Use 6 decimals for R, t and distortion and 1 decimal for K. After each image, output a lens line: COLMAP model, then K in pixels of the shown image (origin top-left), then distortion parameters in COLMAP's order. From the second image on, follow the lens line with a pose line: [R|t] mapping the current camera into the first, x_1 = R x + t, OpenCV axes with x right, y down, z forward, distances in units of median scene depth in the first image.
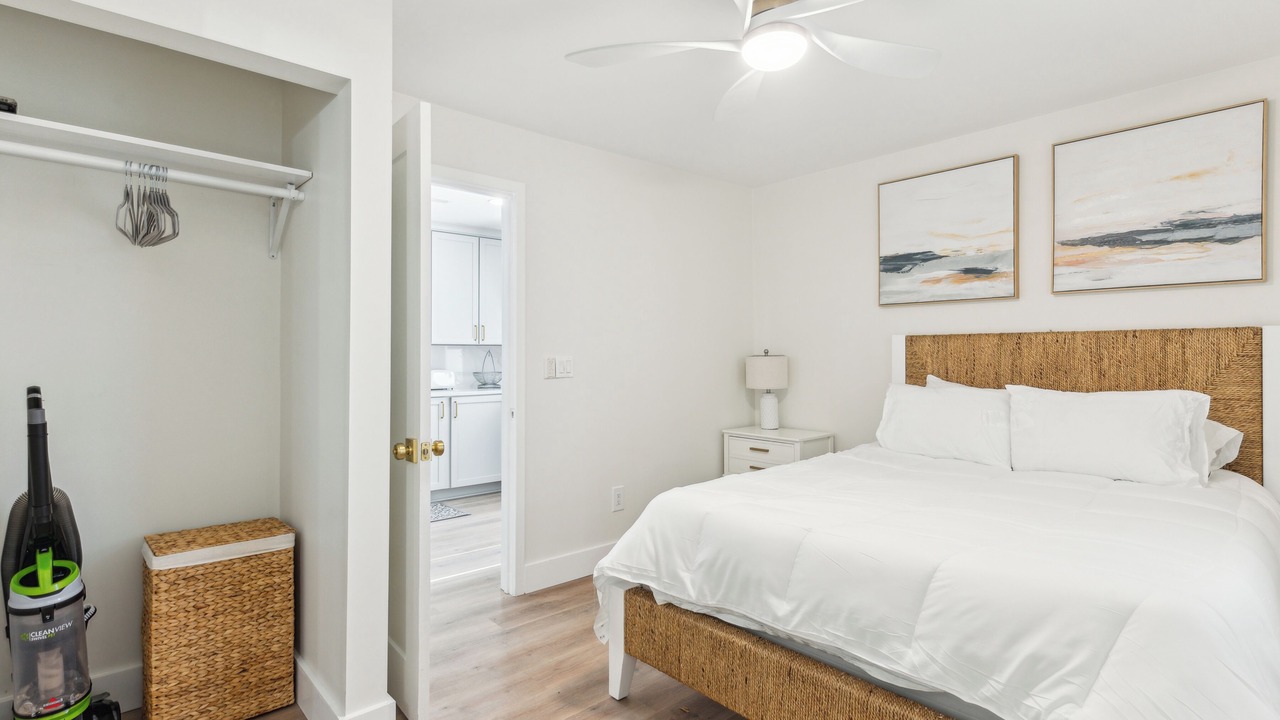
lens RADIAL K [[617.9, 0, 635.4], [0, 617.9, 345.0], [0, 0, 1]] dist [0.003401, 0.000748]
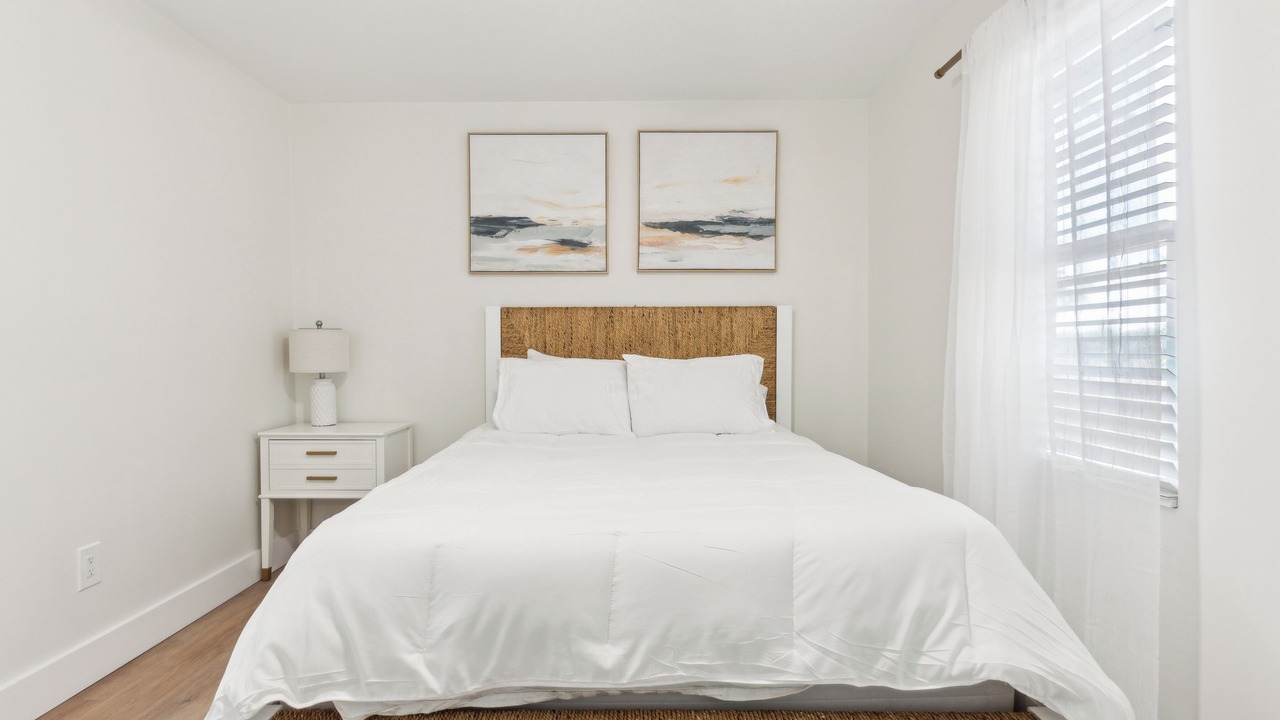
lens RADIAL K [[627.0, 0, 640.0], [0, 627.0, 360.0], [0, 0, 1]] dist [0.000805, 0.000064]
pose [[0.673314, -0.012511, 0.739251, -0.132486], [-0.010376, 0.999598, 0.026368, 0.044581], [-0.739284, -0.025424, 0.672914, 0.280669]]
